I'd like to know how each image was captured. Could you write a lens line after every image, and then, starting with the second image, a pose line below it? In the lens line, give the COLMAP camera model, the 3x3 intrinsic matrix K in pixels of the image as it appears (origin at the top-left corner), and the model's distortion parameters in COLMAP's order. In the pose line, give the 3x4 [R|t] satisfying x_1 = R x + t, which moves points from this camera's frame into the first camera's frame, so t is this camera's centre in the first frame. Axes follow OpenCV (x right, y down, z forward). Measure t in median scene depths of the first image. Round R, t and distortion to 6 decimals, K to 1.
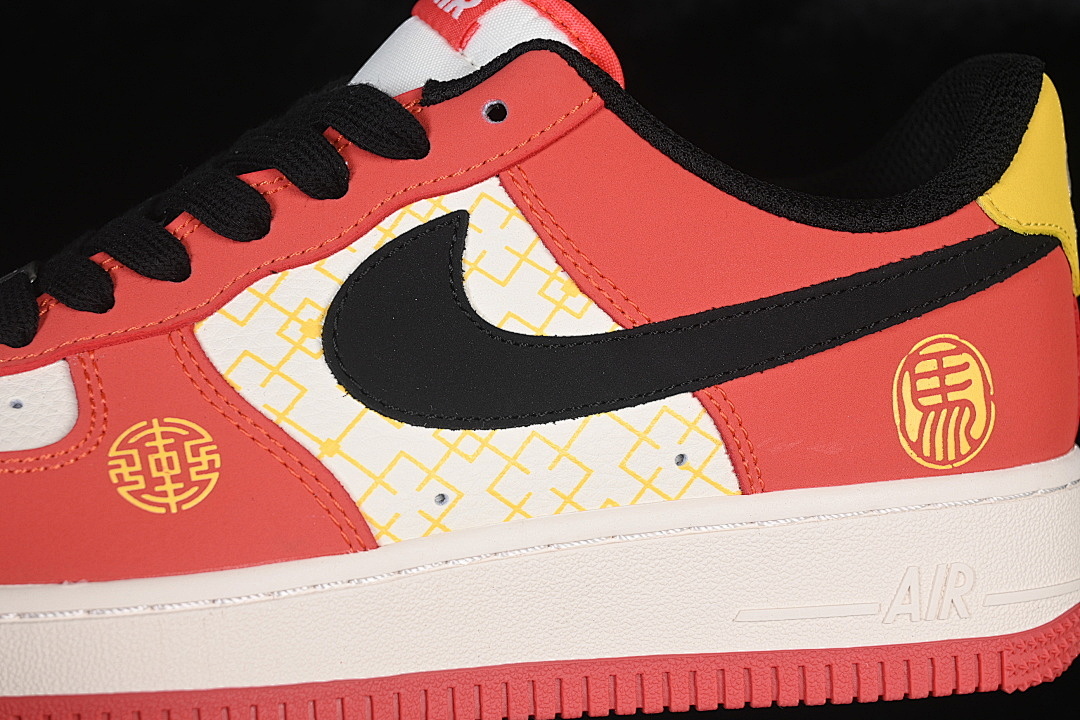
lens RADIAL K [[2367.9, 0, 542.6], [0, 2367.9, 353.8], [0, 0, 1]] dist [-0.002528, 0.000000]
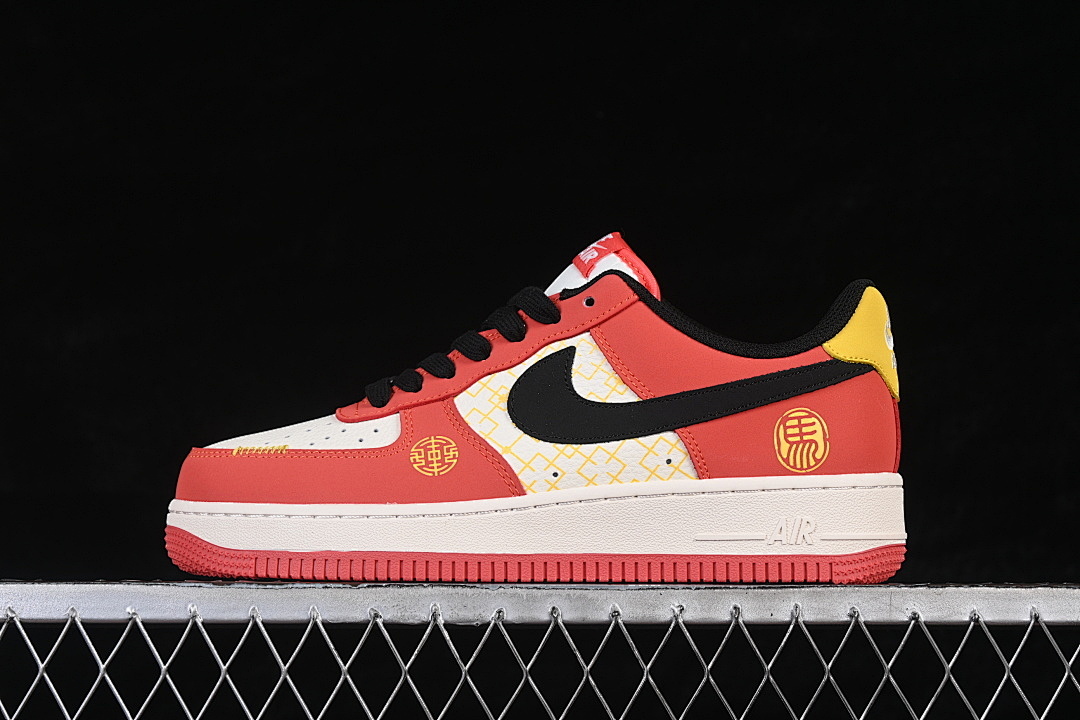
lens RADIAL K [[2367.9, 0, 539.5], [0, 2367.9, 363.8], [0, 0, 1]] dist [-0.002528, 0.000000]
pose [[0.961673, 0.000290, -0.274200, 0.538639], [-0.037377, 0.990804, -0.130040, 0.242260], [0.271641, 0.135304, 0.952840, -1.100770]]
